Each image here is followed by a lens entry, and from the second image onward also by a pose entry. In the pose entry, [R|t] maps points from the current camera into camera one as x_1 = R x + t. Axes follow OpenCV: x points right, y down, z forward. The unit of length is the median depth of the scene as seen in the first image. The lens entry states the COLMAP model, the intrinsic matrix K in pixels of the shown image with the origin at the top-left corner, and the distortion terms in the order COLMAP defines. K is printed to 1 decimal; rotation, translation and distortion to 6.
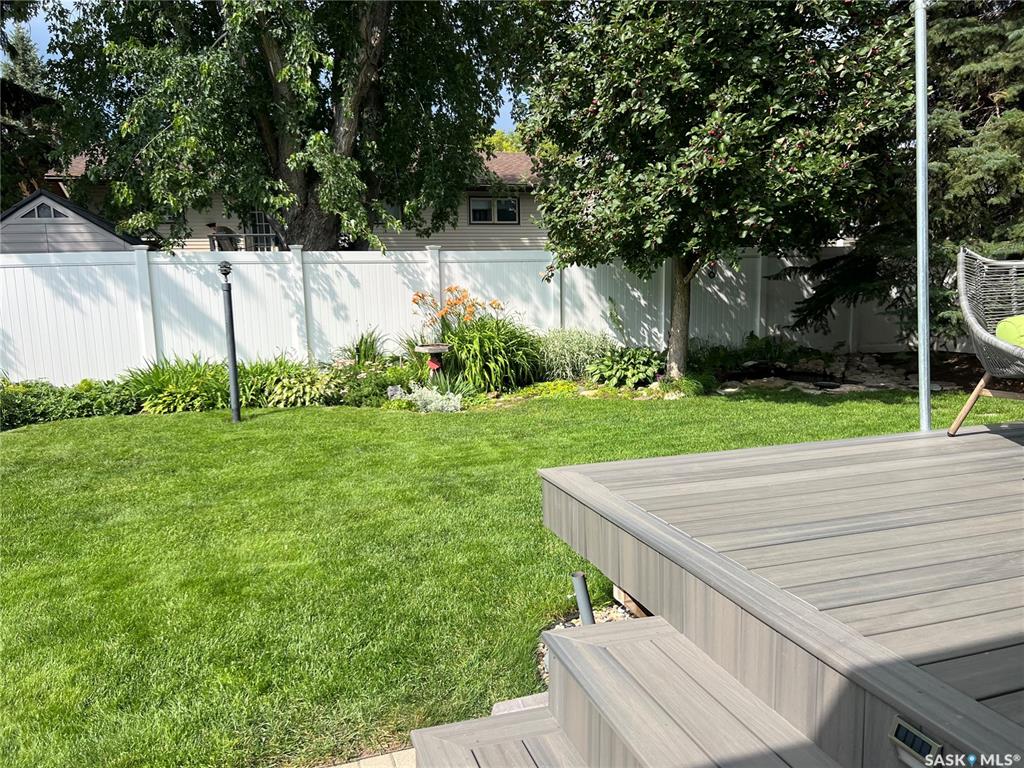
lens RADIAL K [[765.2, 0, 512.0], [0, 765.2, 384.0], [0, 0, 1]] dist [0.091202, -0.099056]
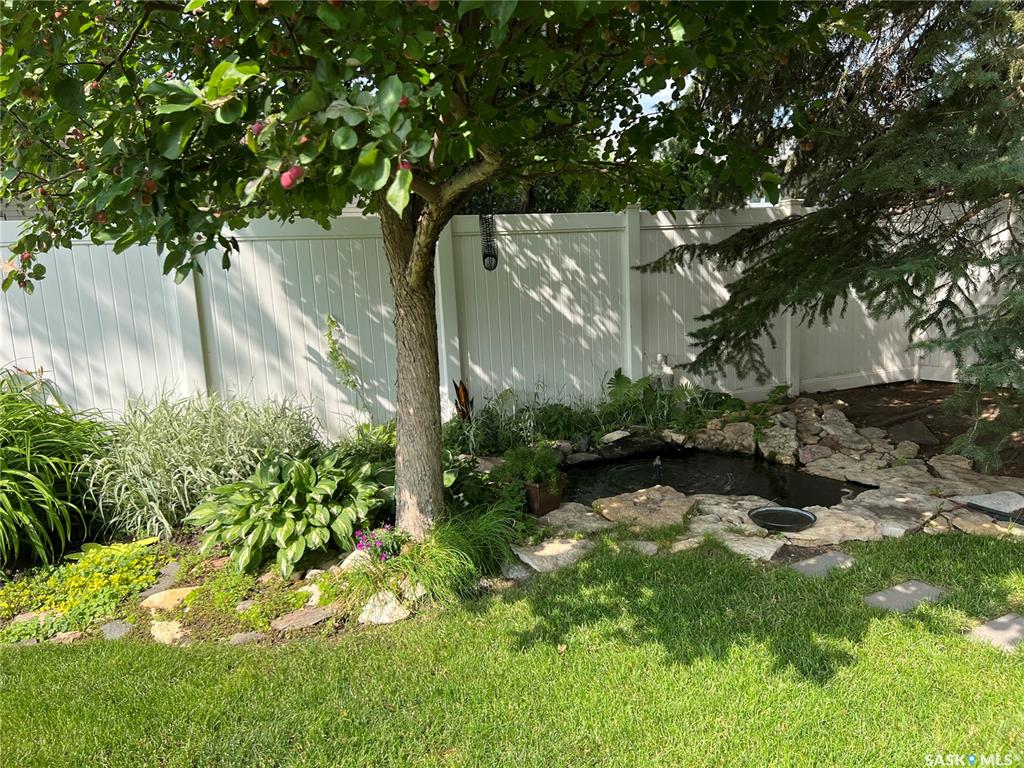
lens RADIAL K [[765.2, 0, 512.0], [0, 765.2, 384.0], [0, 0, 1]] dist [0.091202, -0.099056]
pose [[0.990582, -0.054727, 0.125510, 0.205330], [0.055694, 0.998439, -0.004202, -0.072678], [-0.125084, 0.011152, 0.992083, 0.580365]]
